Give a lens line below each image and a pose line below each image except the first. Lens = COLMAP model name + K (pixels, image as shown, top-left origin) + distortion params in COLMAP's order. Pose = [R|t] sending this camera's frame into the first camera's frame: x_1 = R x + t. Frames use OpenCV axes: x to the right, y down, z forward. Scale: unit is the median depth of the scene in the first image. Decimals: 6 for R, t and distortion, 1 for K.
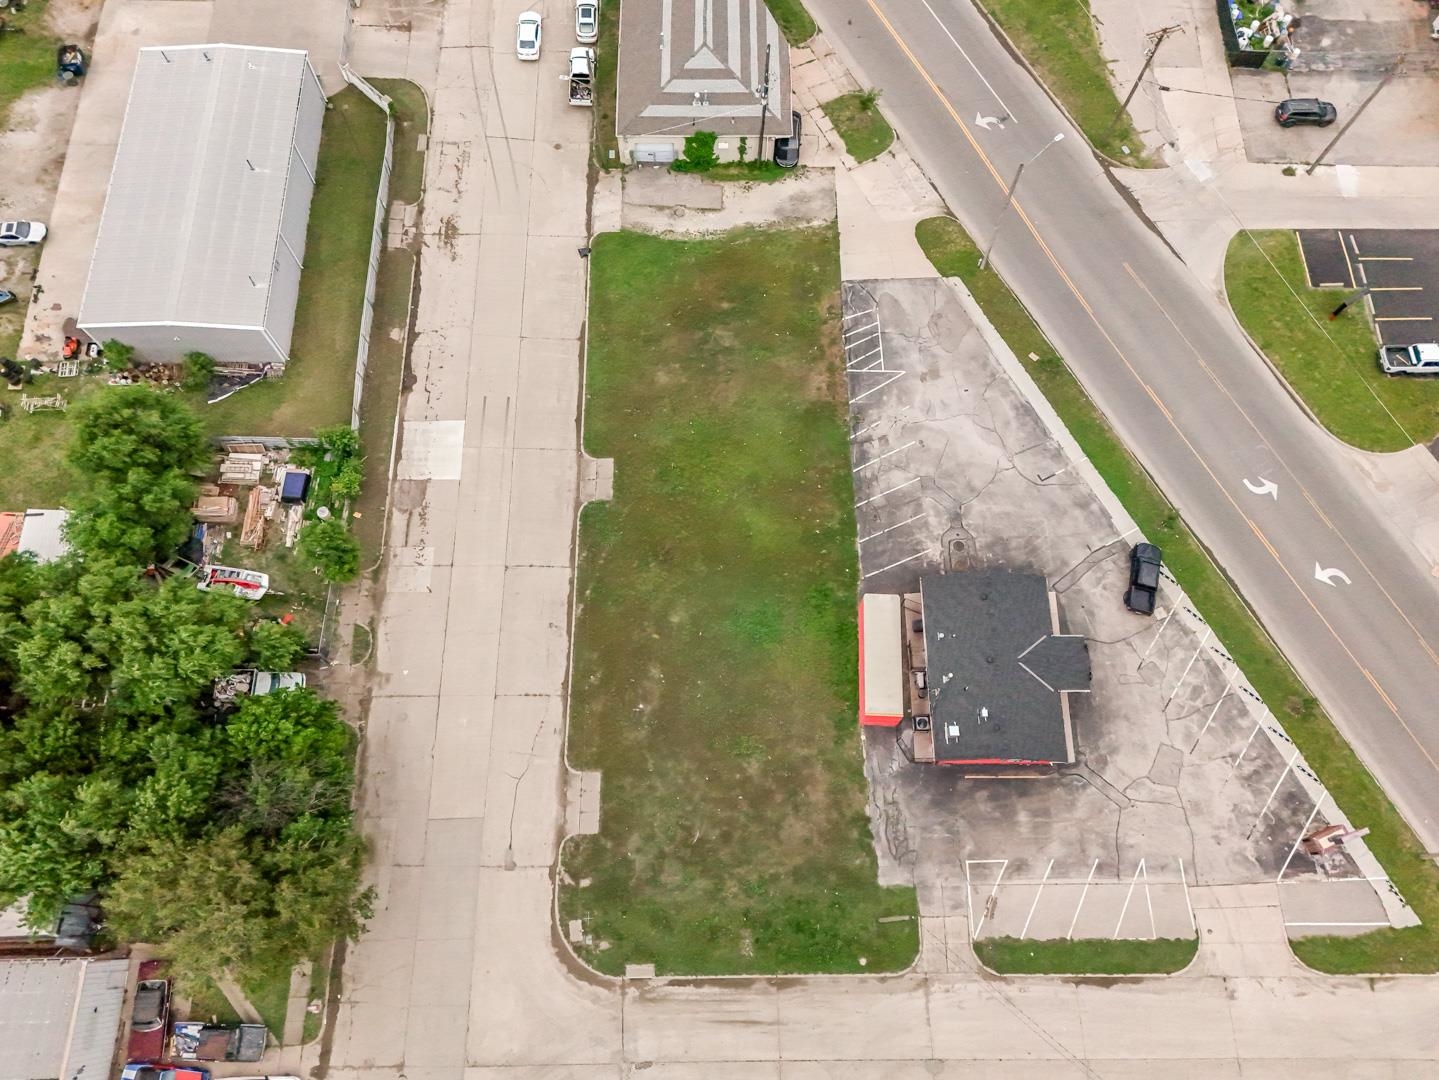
lens RADIAL K [[1041.9, 0, 720.8], [0, 1041.9, 557.7], [0, 0, 1]] dist [0.072867, -0.064574]
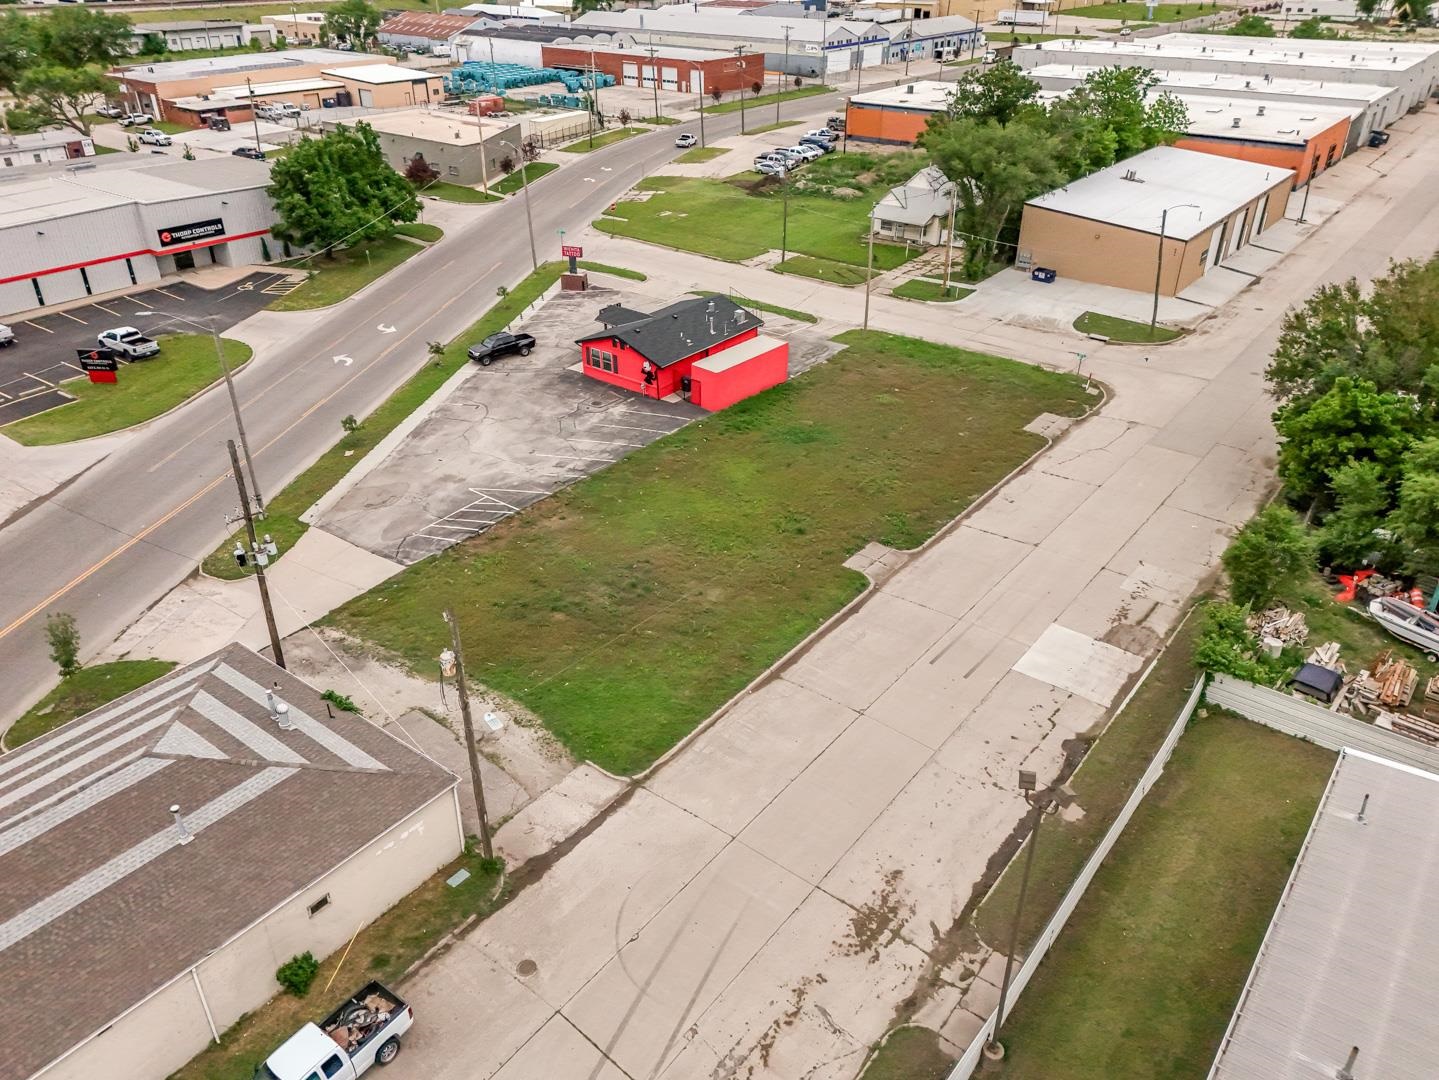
lens RADIAL K [[1041.9, 0, 720.8], [0, 1041.9, 557.7], [0, 0, 1]] dist [0.072867, -0.064574]
pose [[-0.788794, -0.333383, 0.516390, -0.430521], [0.573100, -0.095238, 0.813933, -0.771849], [-0.222172, 0.937969, 0.266185, 0.855396]]
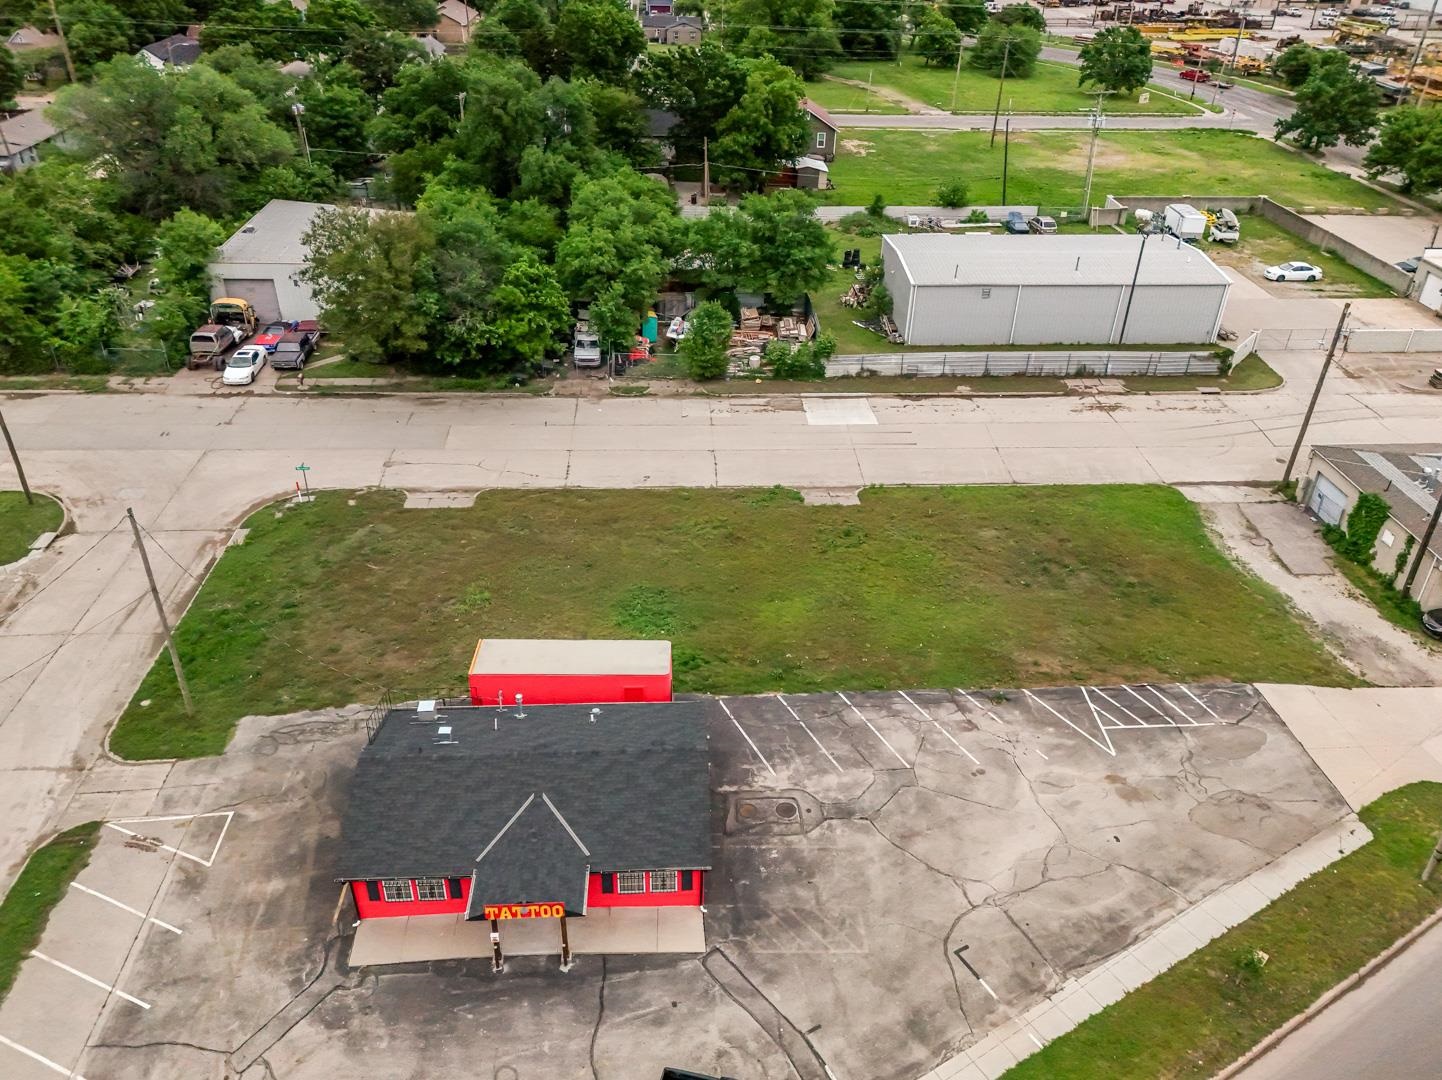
lens RADIAL K [[1079.3, 0, 721.0], [0, 1079.3, 540.0], [0, 0, 1]] dist [0.068496, -0.058767]
pose [[0.048276, 0.512578, -0.857283, 0.647163], [-0.948049, 0.293708, 0.122223, -0.090611], [0.314439, 0.806846, 0.500128, 0.596300]]
